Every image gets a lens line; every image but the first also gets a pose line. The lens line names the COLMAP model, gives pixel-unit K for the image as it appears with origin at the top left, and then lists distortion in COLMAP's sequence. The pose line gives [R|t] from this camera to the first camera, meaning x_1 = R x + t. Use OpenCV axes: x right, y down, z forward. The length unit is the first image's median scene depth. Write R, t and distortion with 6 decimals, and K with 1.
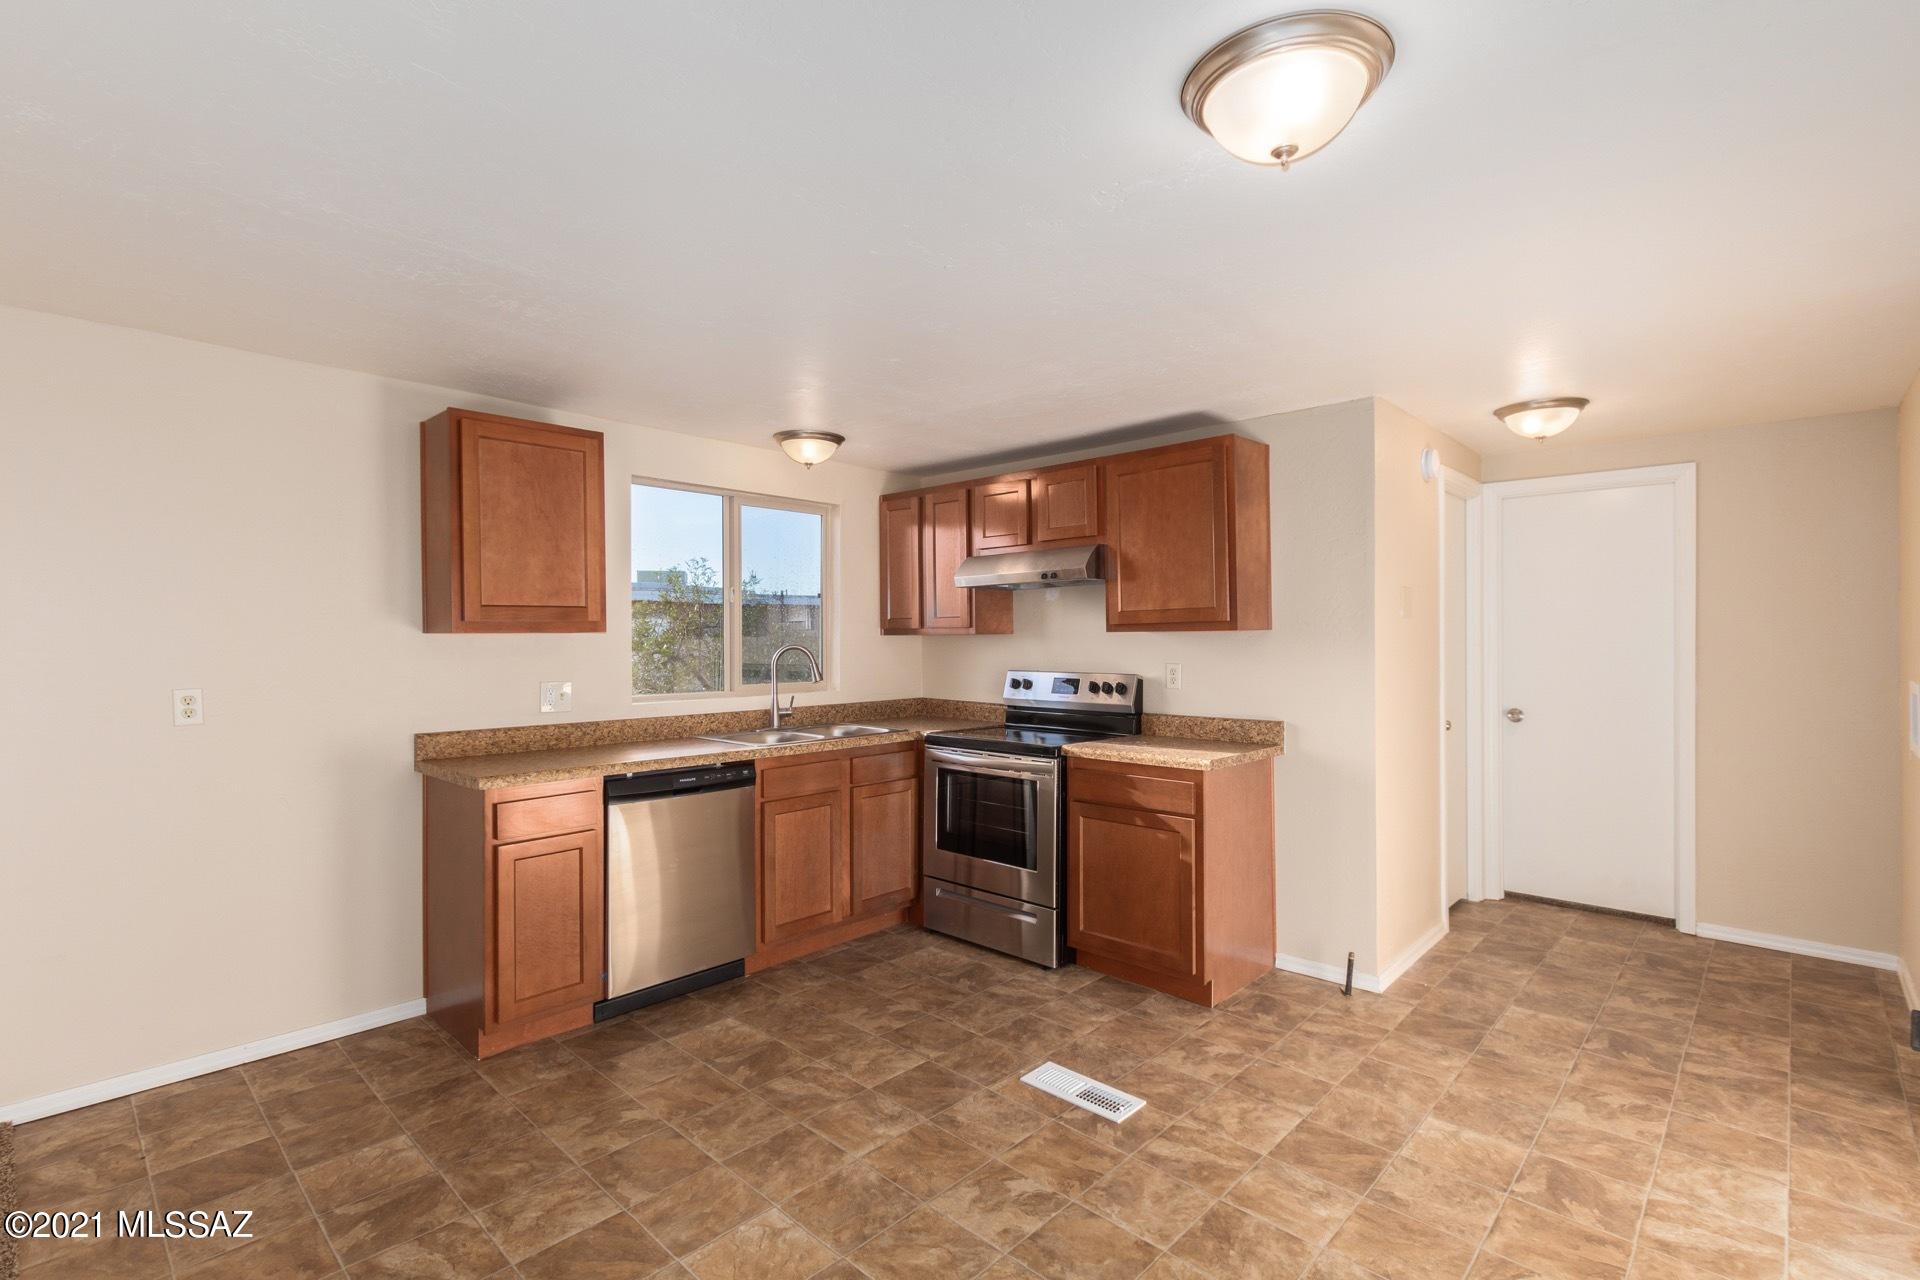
lens RADIAL K [[879.3, 0, 965.4], [0, 879.3, 636.9], [0, 0, 1]] dist [0.002248, -0.001048]
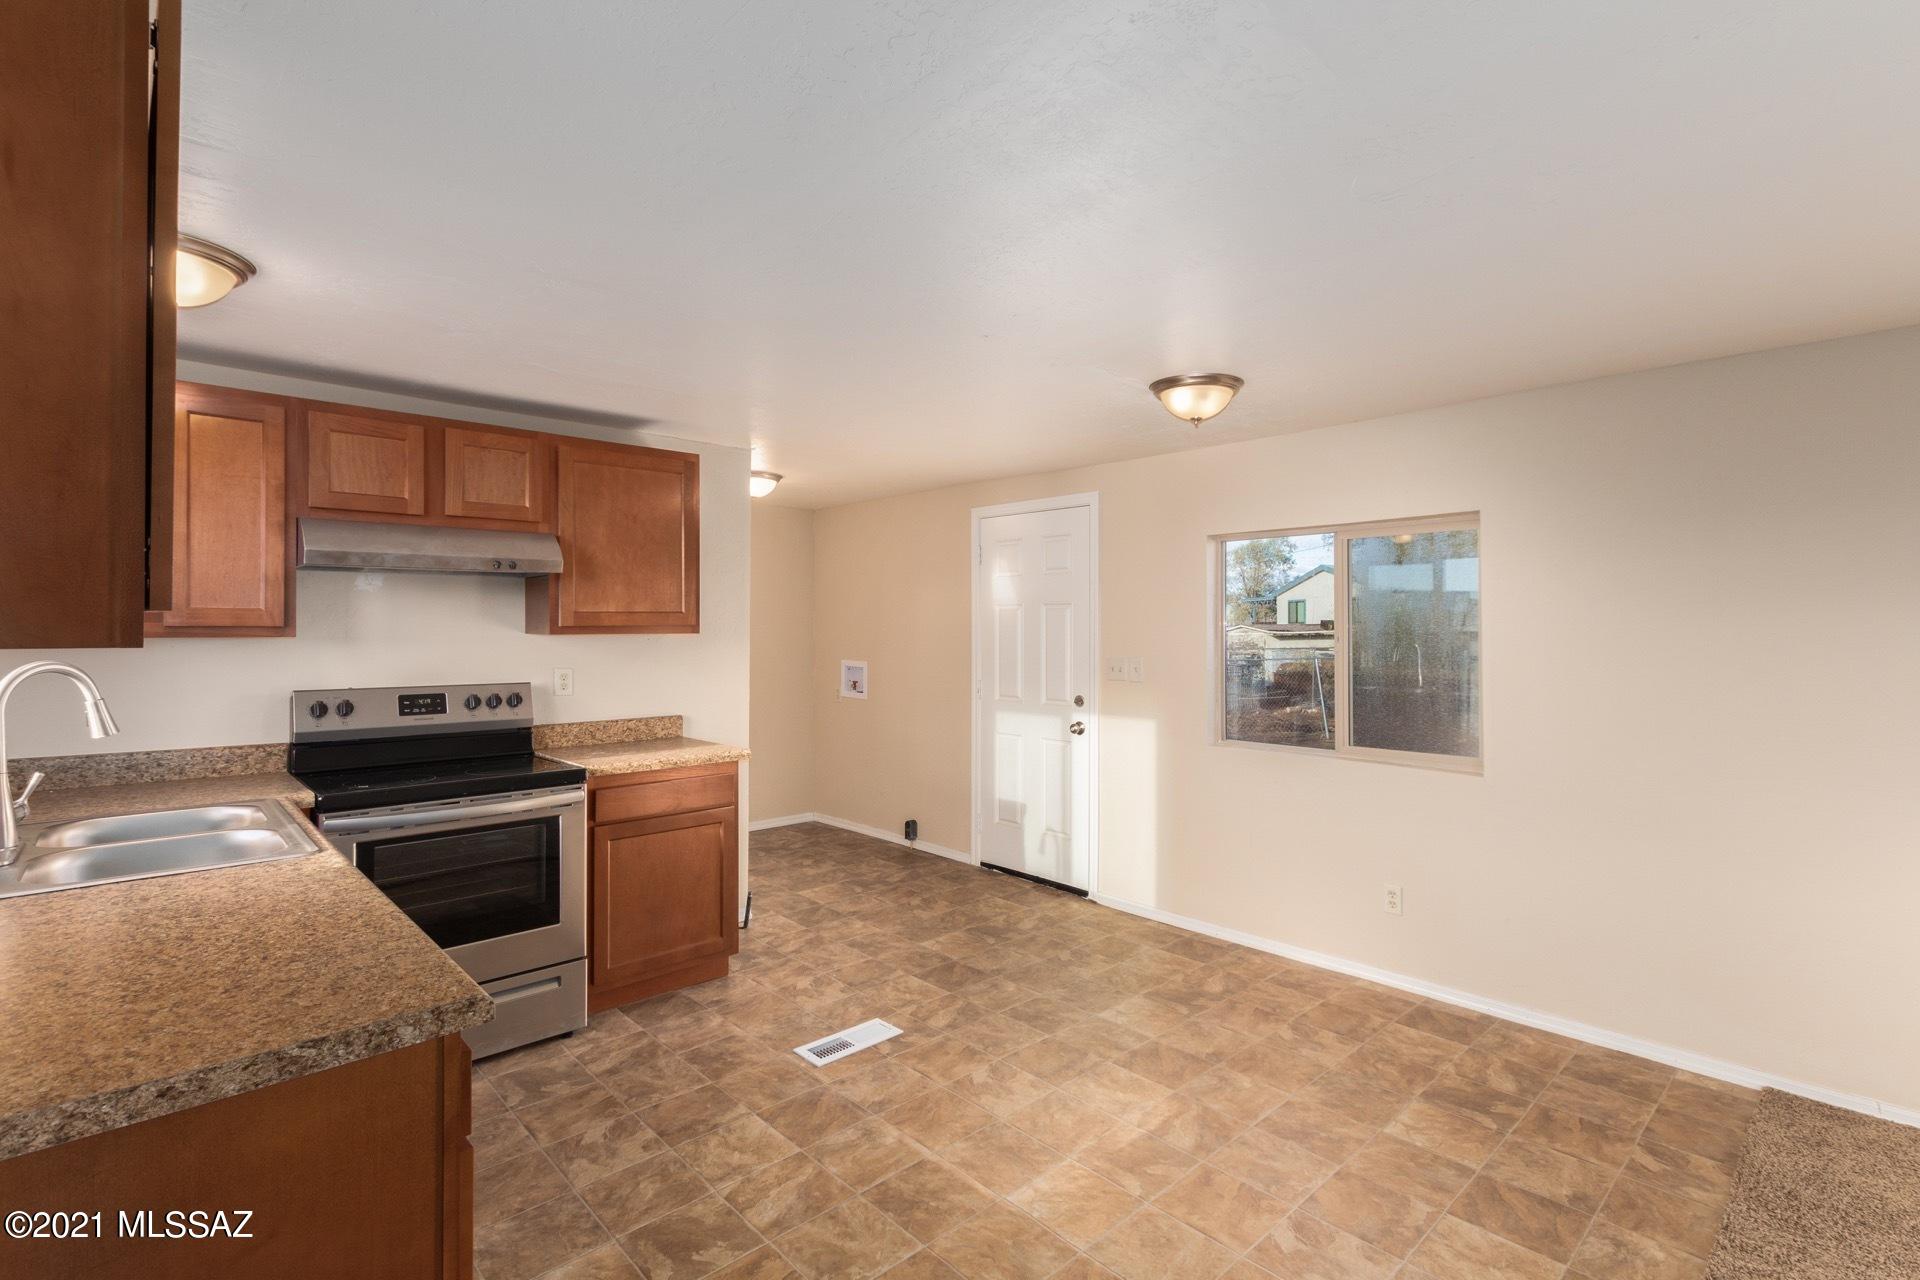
lens RADIAL K [[881.0, 0, 958.9], [0, 881.0, 622.0], [0, 0, 1]] dist [0.002536, 0.000512]
pose [[0.065553, 0.013229, 0.997761, -0.709596], [-0.002145, 0.999912, -0.013116, -0.007584], [-0.997847, -0.001280, 0.065575, 0.555880]]
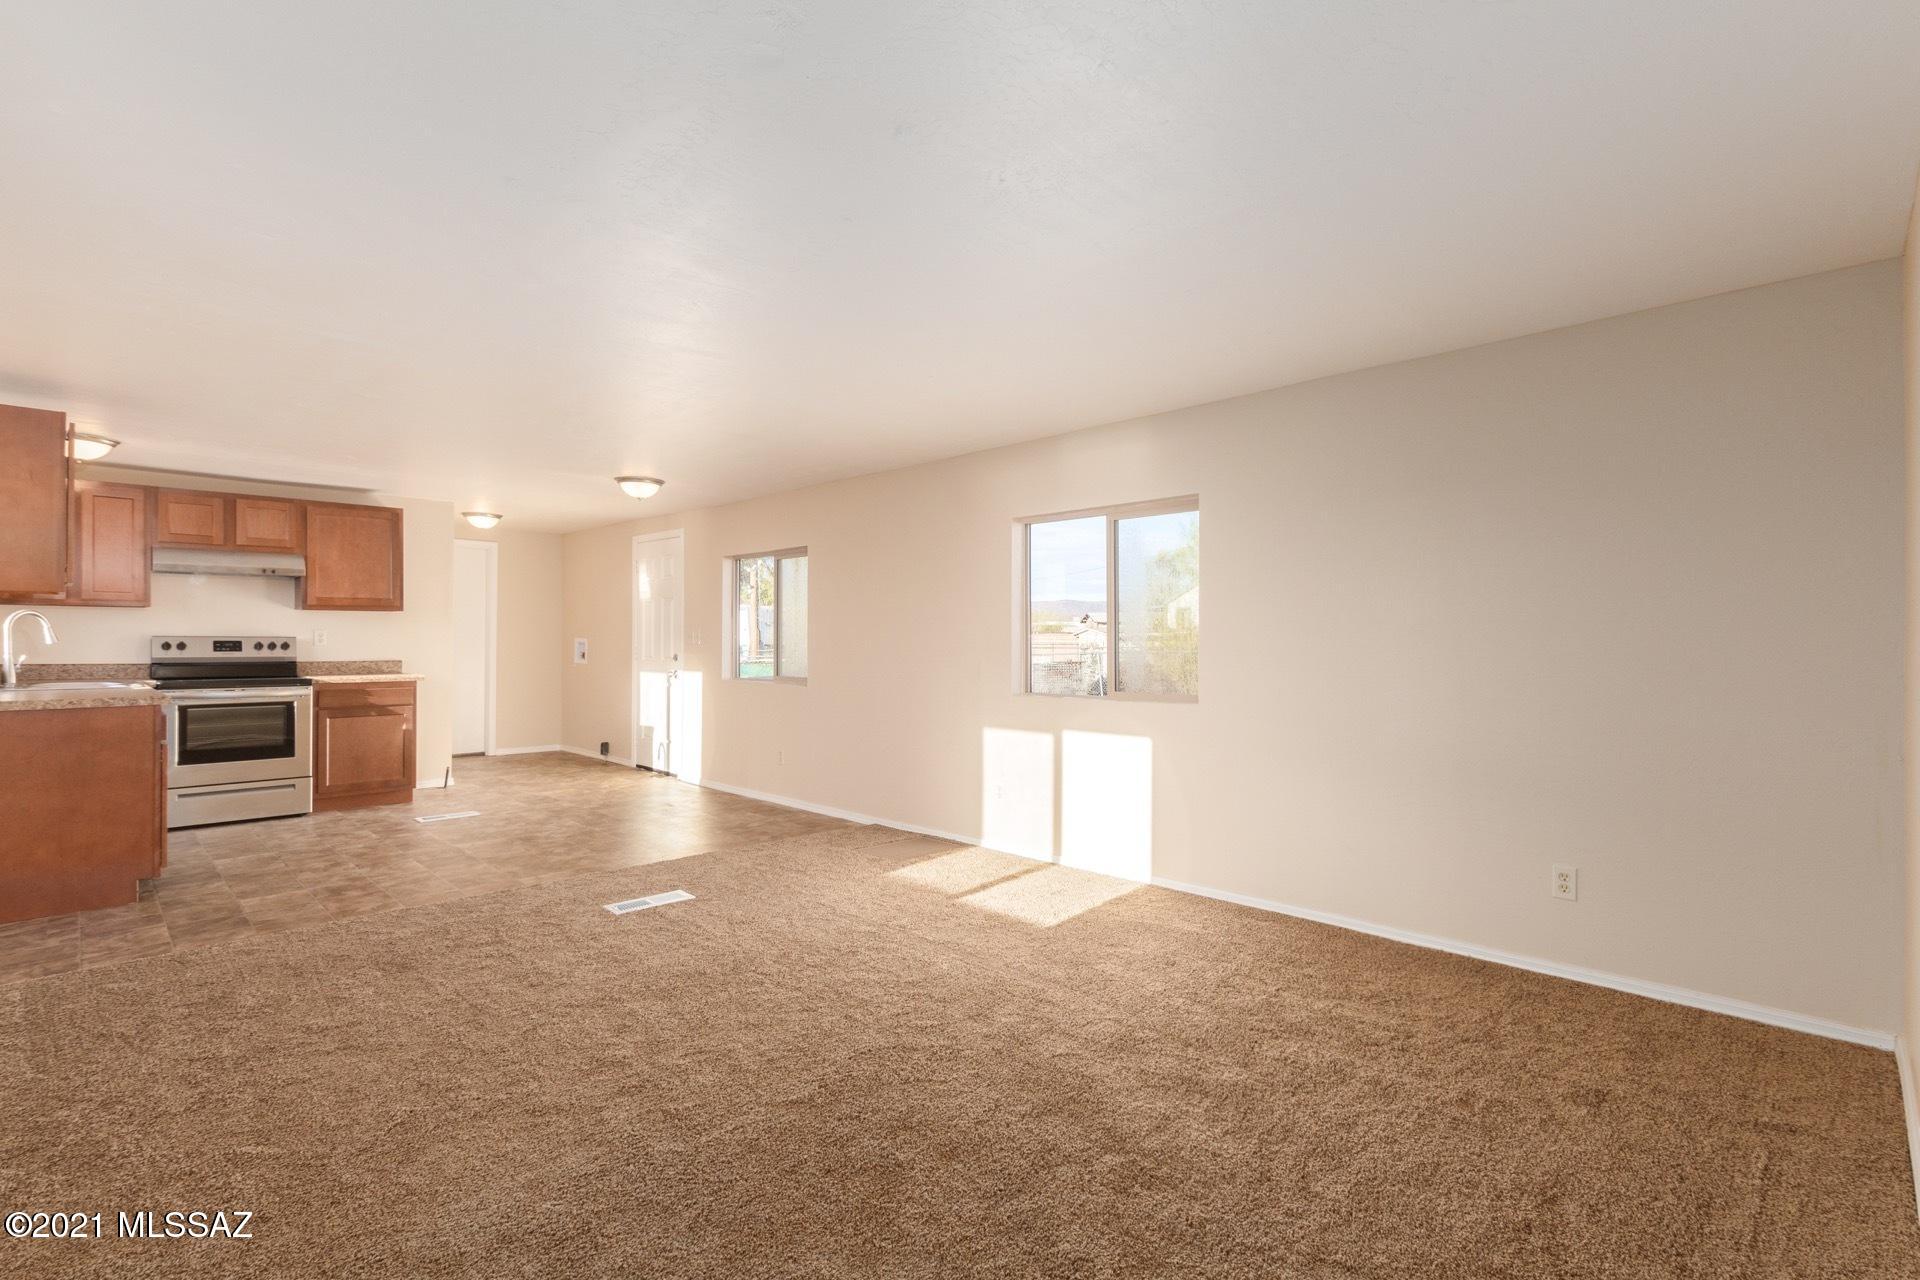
lens RADIAL K [[879.3, 0, 965.4], [0, 879.3, 636.9], [0, 0, 1]] dist [0.002248, -0.001048]
pose [[0.024780, 0.006170, 0.999674, -1.459401], [-0.006256, 0.999962, -0.006017, 0.048461], [-0.999673, -0.006105, 0.024817, -0.256432]]
